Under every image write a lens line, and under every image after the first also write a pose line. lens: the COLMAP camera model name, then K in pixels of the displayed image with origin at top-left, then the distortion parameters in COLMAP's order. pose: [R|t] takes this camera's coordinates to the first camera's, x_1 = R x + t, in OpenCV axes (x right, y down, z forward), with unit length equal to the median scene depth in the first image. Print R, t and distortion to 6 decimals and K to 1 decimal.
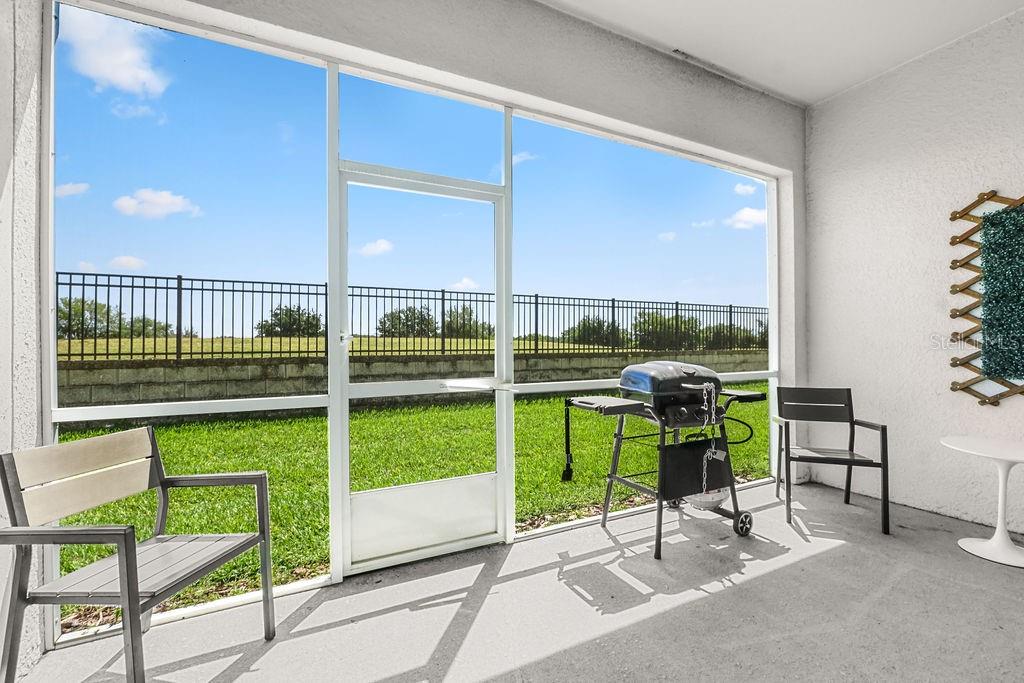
lens RADIAL K [[434.6, 0, 509.3], [0, 434.6, 370.5], [0, 0, 1]] dist [-0.014882, -0.000046]
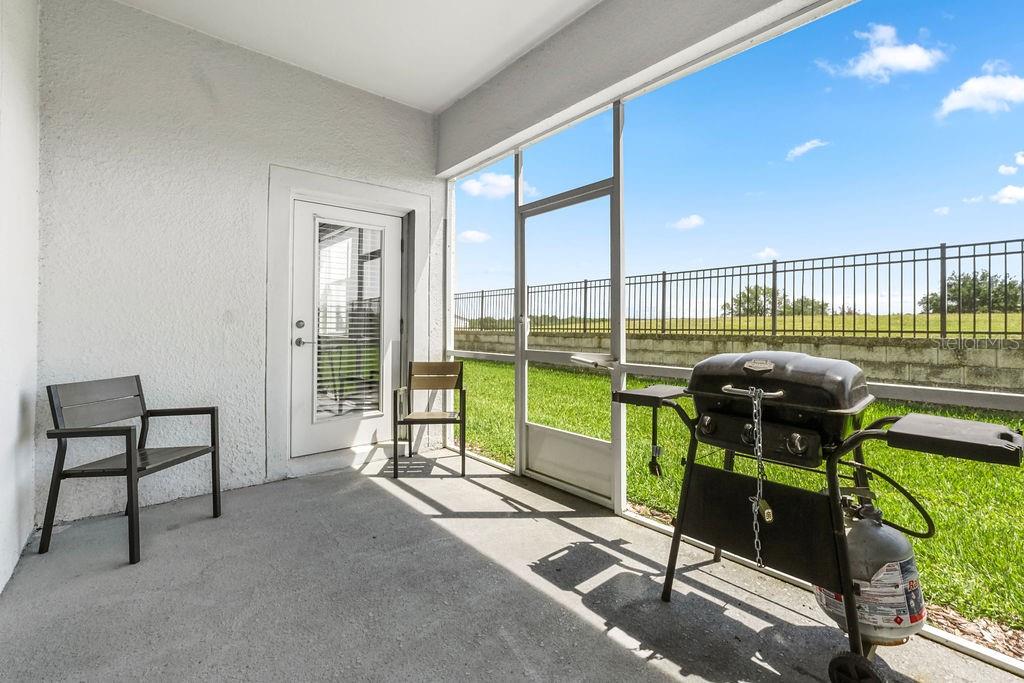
lens RADIAL K [[430.7, 0, 512.6], [0, 430.7, 333.6], [0, 0, 1]] dist [-0.005472, 0.000438]
pose [[0.253011, 0.024988, -0.967141, 0.970225], [-0.057844, 0.998269, 0.010660, -0.034775], [0.965733, 0.053246, 0.254018, 0.492199]]
